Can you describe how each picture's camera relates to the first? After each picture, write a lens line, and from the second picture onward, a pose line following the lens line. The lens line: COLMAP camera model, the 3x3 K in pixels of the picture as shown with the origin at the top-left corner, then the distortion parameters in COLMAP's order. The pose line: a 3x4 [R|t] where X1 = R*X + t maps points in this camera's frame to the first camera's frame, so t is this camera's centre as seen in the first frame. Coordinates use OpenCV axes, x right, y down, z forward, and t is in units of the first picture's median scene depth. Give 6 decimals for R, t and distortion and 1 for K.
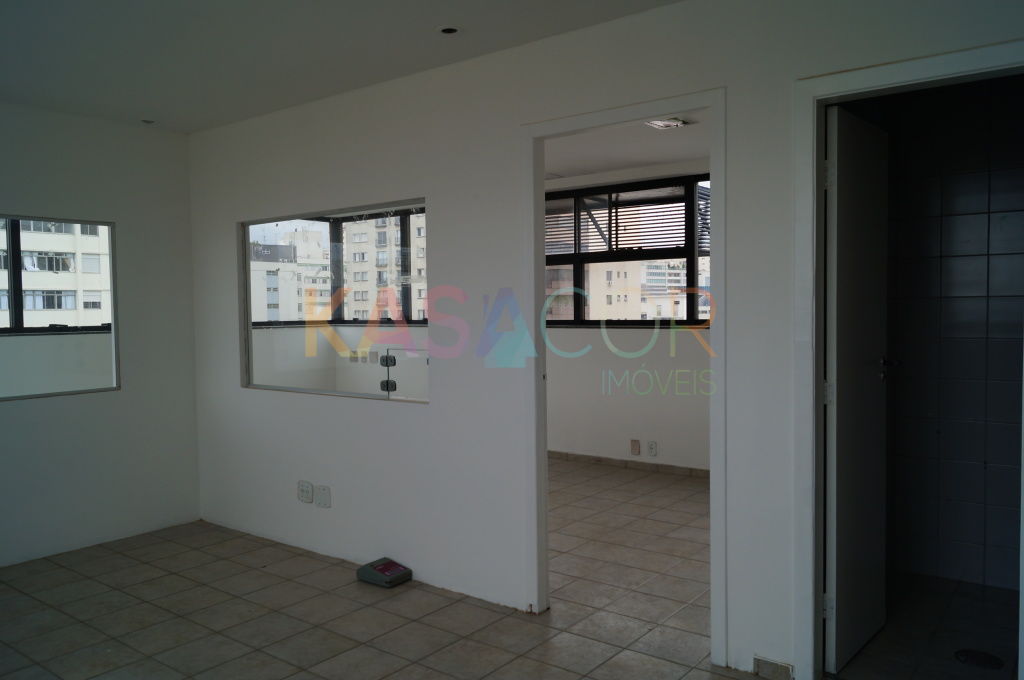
lens RADIAL K [[789.9, 0, 508.8], [0, 789.9, 344.0], [0, 0, 1]] dist [-0.006996, 0.015903]
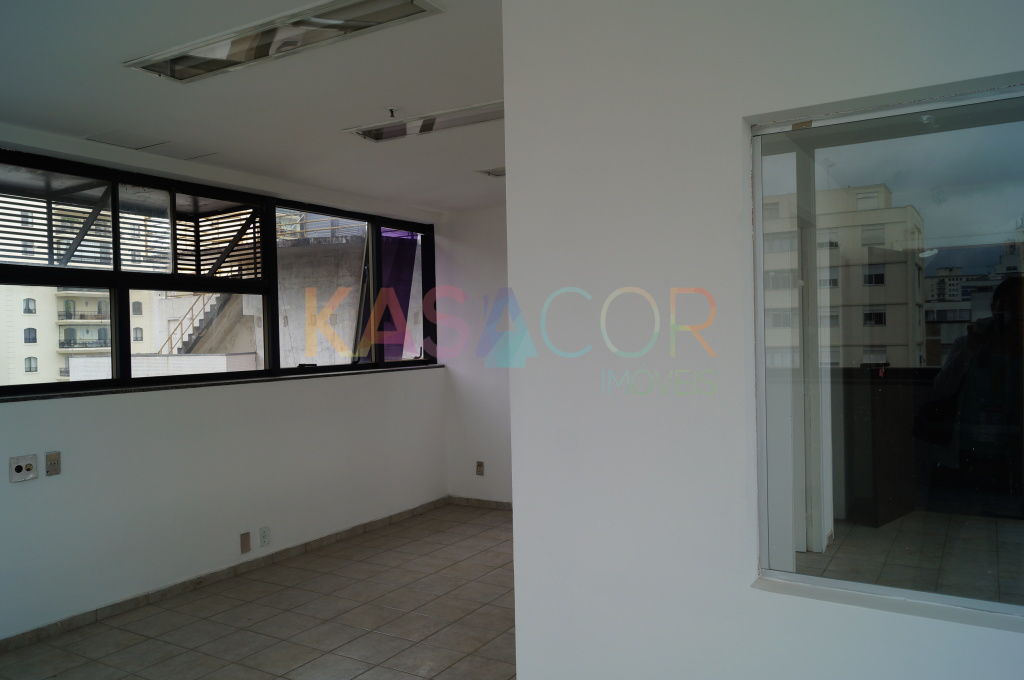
lens RADIAL K [[789.9, 0, 510.2], [0, 789.9, 343.5], [0, 0, 1]] dist [-0.006996, 0.015903]
pose [[-0.110865, 0.005263, 0.993822, -0.820021], [0.066620, 0.997776, 0.002147, -0.056526], [-0.991600, 0.066447, -0.110969, 1.110247]]
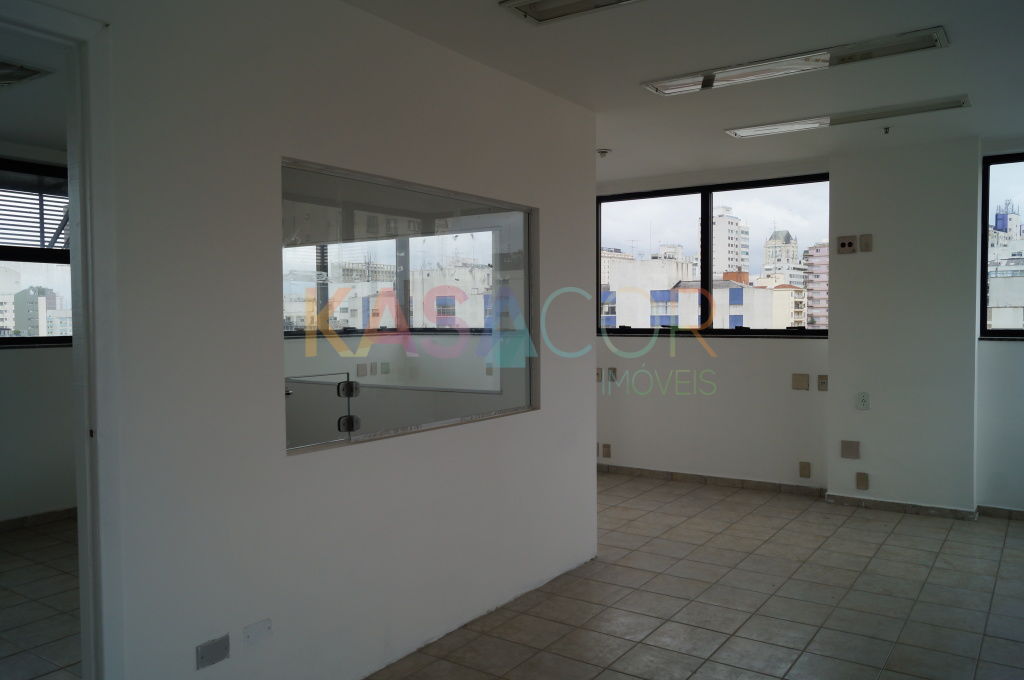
lens RADIAL K [[789.9, 0, 506.3], [0, 789.9, 343.9], [0, 0, 1]] dist [-0.006996, 0.015903]
pose [[0.058588, 0.046364, -0.997205, 0.476980], [-0.039123, 0.998260, 0.044115, -0.047490], [0.997515, 0.036430, 0.060300, 0.913510]]
